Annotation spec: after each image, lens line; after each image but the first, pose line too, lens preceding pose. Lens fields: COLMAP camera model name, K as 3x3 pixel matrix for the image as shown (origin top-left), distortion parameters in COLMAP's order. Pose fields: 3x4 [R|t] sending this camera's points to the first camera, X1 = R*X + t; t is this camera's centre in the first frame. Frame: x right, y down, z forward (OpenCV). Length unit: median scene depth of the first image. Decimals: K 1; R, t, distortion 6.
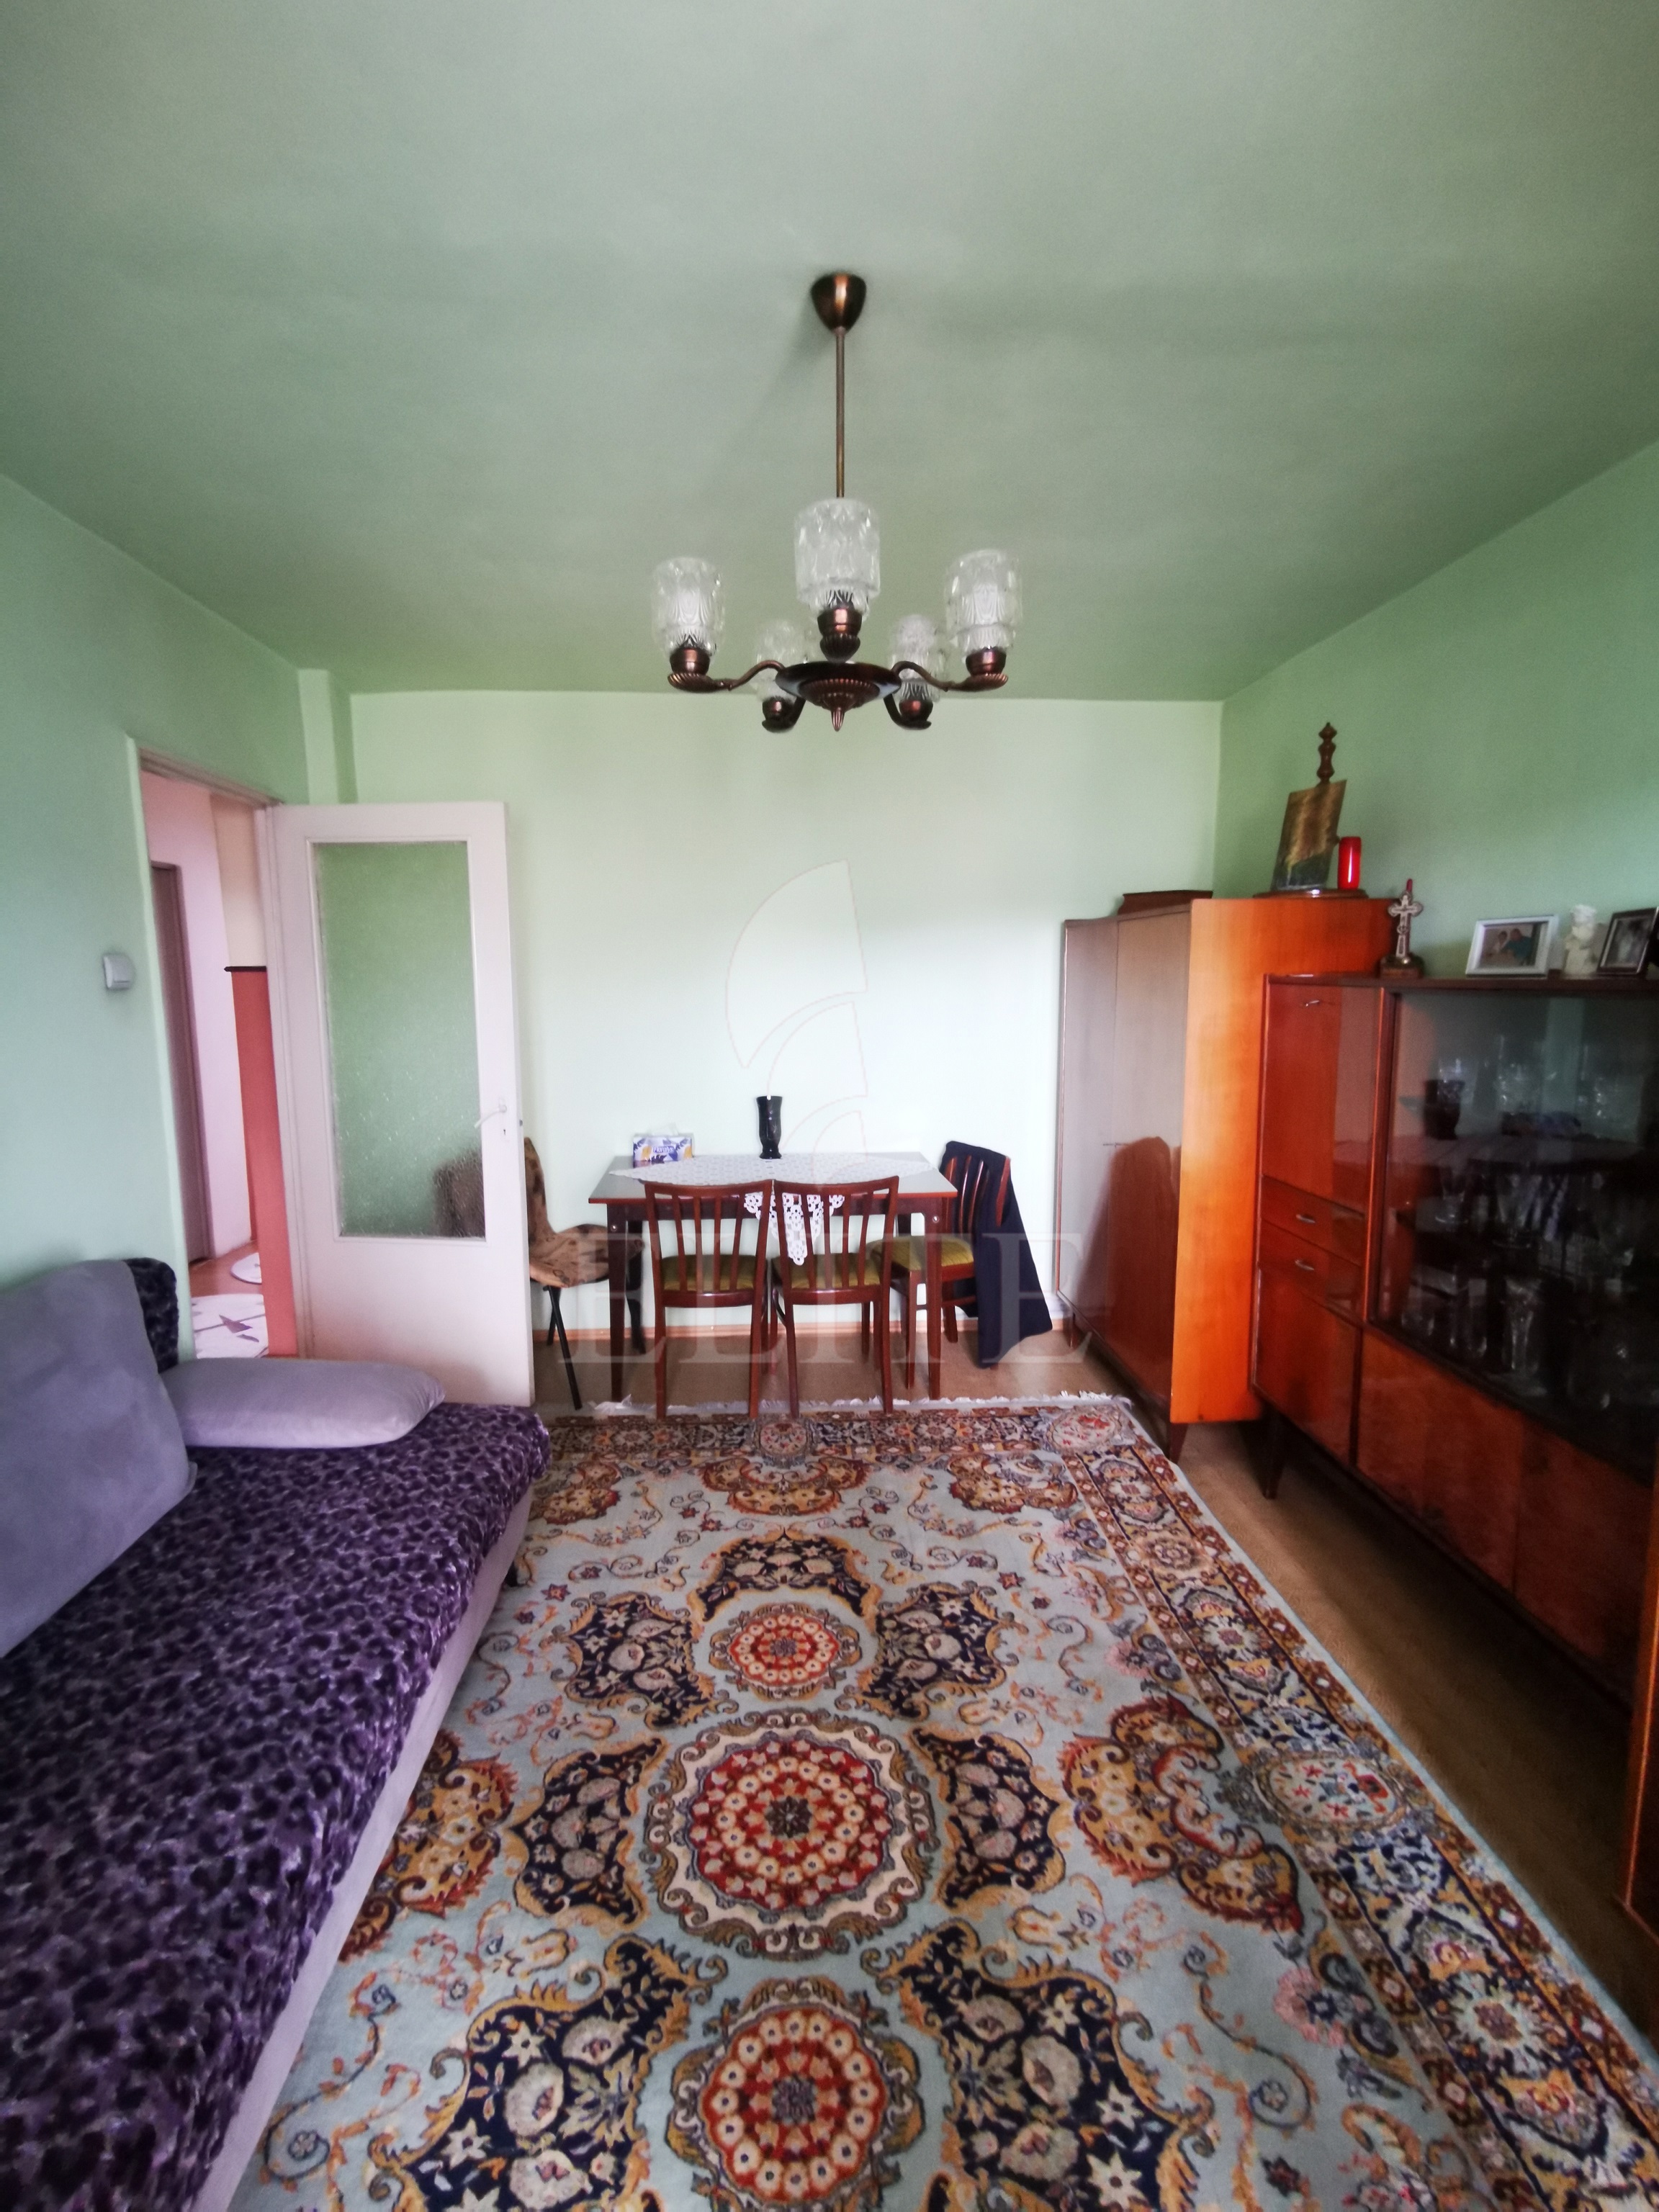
lens RADIAL K [[1026.5, 0, 825.5], [0, 1026.5, 1107.2], [0, 0, 1]] dist [-0.003446, 0.000419]
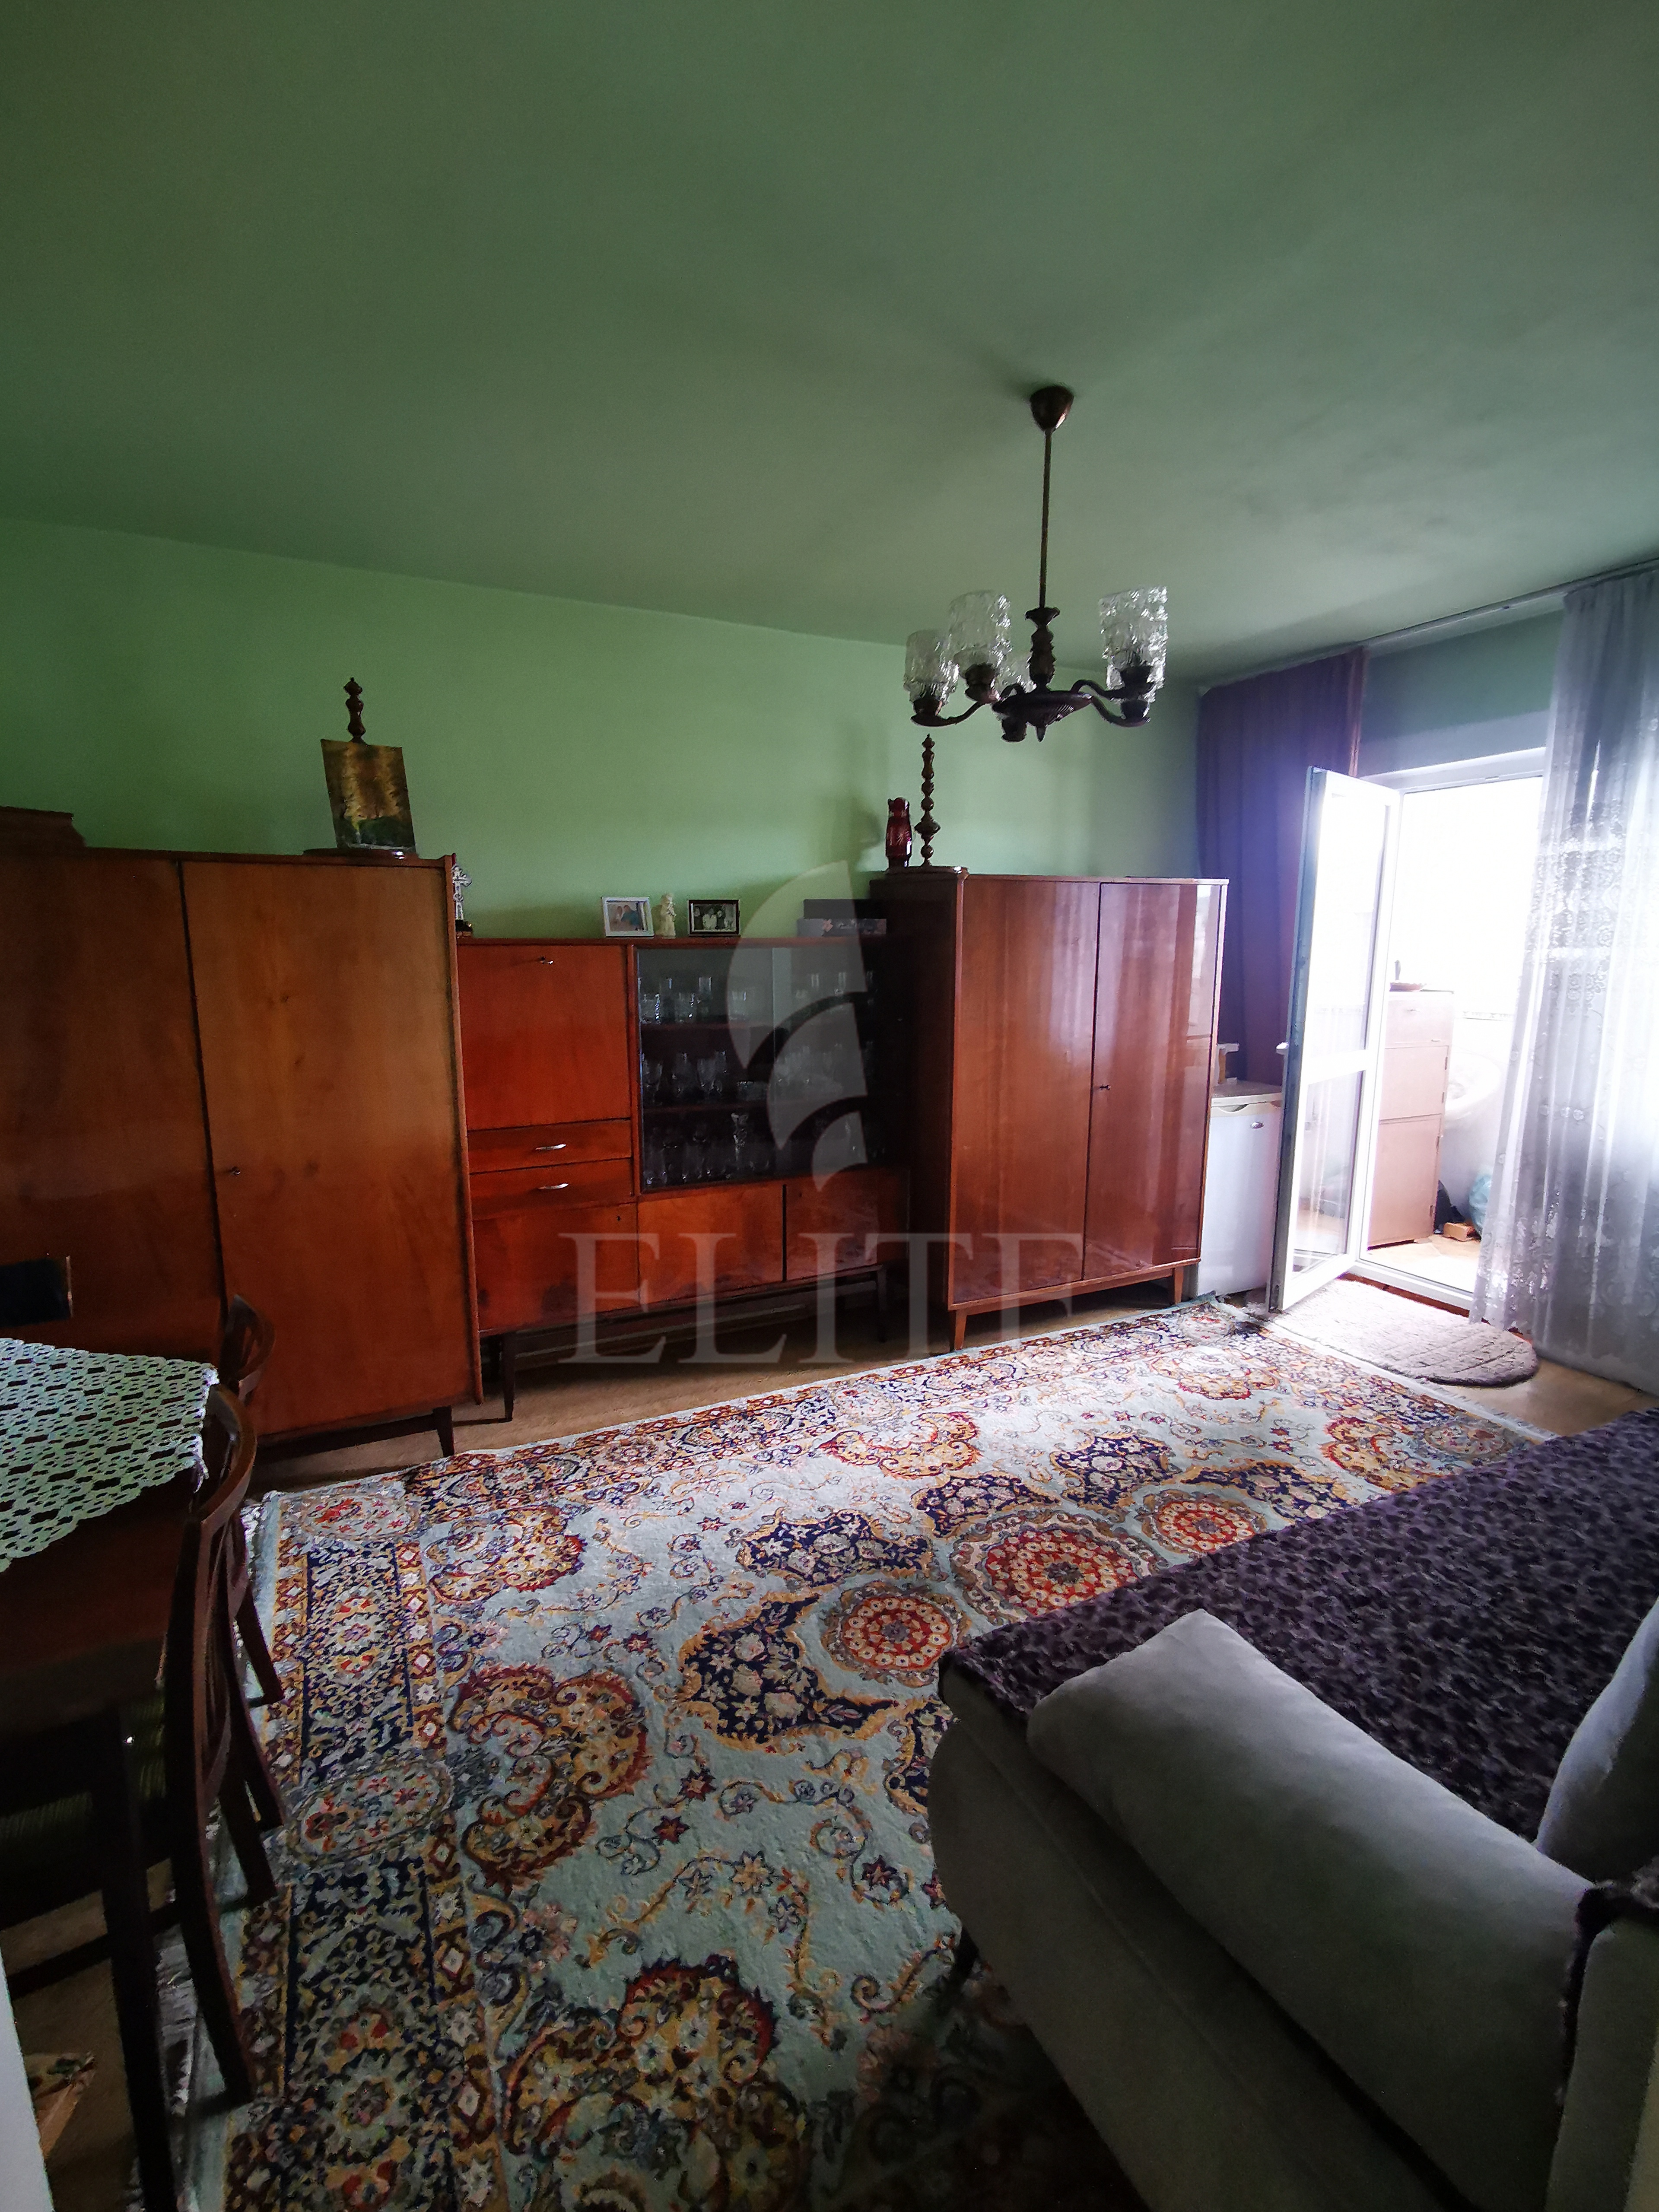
lens RADIAL K [[1026.5, 0, 825.4], [0, 1026.5, 1113.2], [0, 0, 1]] dist [-0.003446, 0.000419]
pose [[-0.405662, -0.144606, 0.902512, -0.729420], [0.122267, 0.969947, 0.210367, -0.140305], [-0.905809, 0.195686, -0.375790, 1.191671]]
